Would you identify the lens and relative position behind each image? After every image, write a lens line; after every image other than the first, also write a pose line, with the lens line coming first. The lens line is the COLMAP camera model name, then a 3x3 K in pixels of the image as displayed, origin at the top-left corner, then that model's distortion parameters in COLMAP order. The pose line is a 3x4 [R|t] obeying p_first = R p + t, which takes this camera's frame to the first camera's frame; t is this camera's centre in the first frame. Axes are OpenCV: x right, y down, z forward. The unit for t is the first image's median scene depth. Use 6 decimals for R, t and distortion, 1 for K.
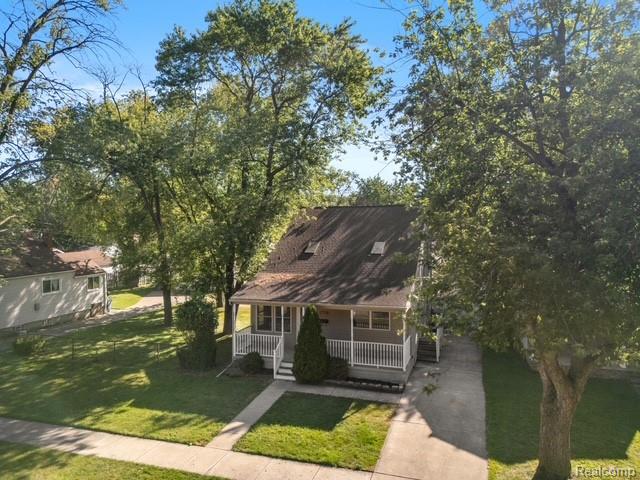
lens RADIAL K [[476.1, 0, 329.1], [0, 476.1, 240.0], [0, 0, 1]] dist [0.010815, -0.009307]
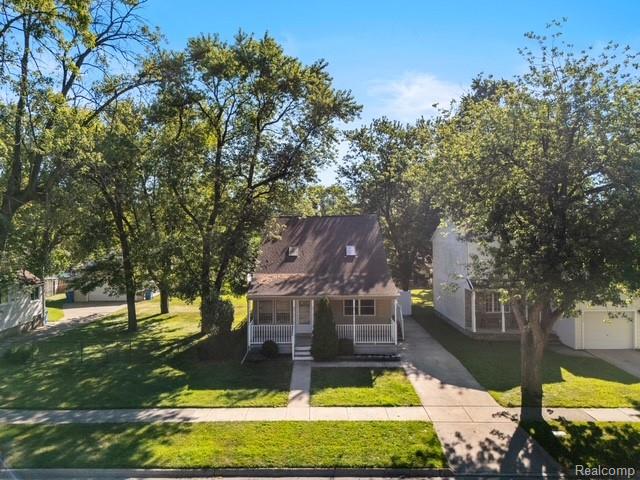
lens RADIAL K [[487.0, 0, 320.0], [0, 487.0, 240.0], [0, 0, 1]] dist [0.008023, -0.002122]
pose [[0.955699, -0.009227, 0.294202, -0.495185], [0.014778, 0.999752, -0.016650, 0.011800], [-0.293975, 0.020260, 0.955598, -0.239989]]
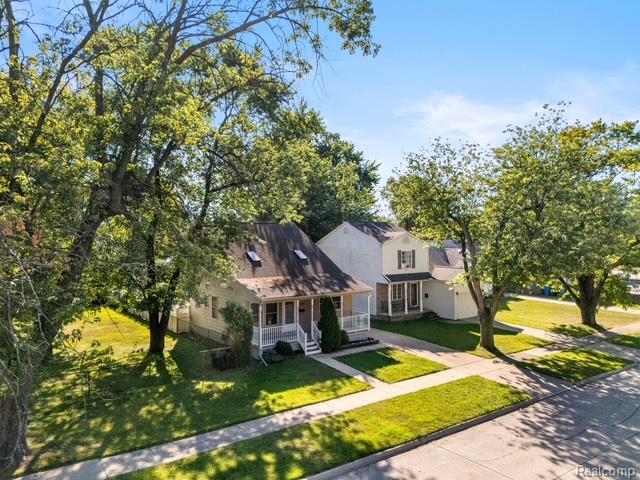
lens RADIAL K [[476.4, 0, 320.0], [0, 476.4, 240.0], [0, 0, 1]] dist [0.010382, -0.002699]
pose [[0.607918, -0.011229, 0.793920, -1.354907], [0.036305, 0.999247, -0.013666, -0.003760], [-0.793169, 0.037131, 0.607868, 0.210788]]
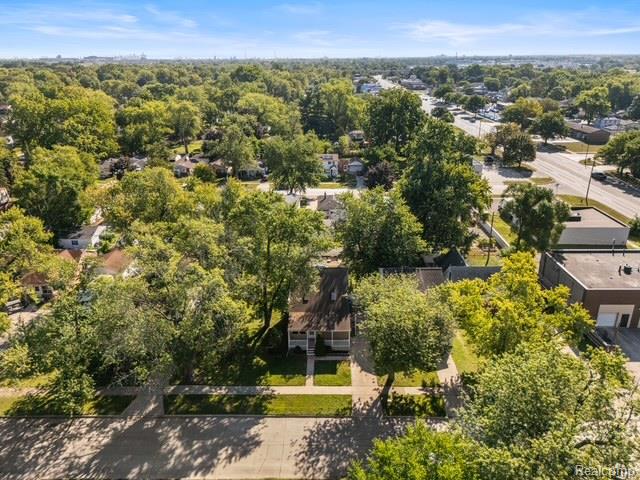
lens RADIAL K [[476.1, 0, 329.1], [0, 476.1, 240.0], [0, 0, 1]] dist [0.010815, -0.009307]
pose [[0.957754, -0.097162, 0.270678, -0.880346], [0.008134, 0.949975, 0.312221, -1.615866], [-0.287473, -0.296829, 0.910633, -1.890179]]
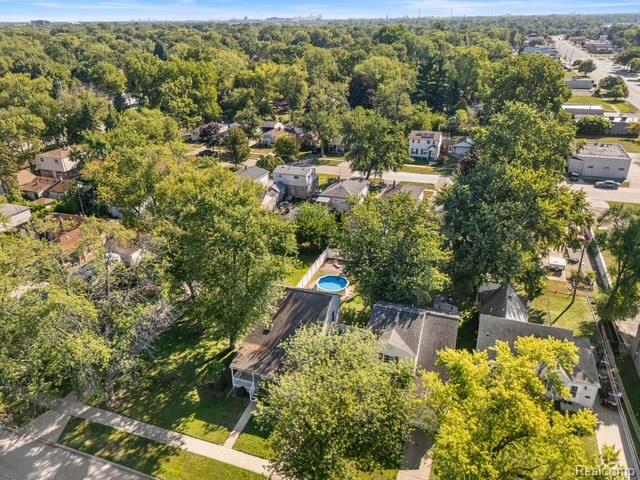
lens RADIAL K [[476.4, 0, 320.0], [0, 476.4, 240.0], [0, 0, 1]] dist [0.010382, -0.002699]
pose [[0.998515, 0.018847, -0.051119, 0.413054], [0.001891, 0.925706, 0.378238, -1.654034], [0.054450, -0.377773, 0.924296, -1.083155]]
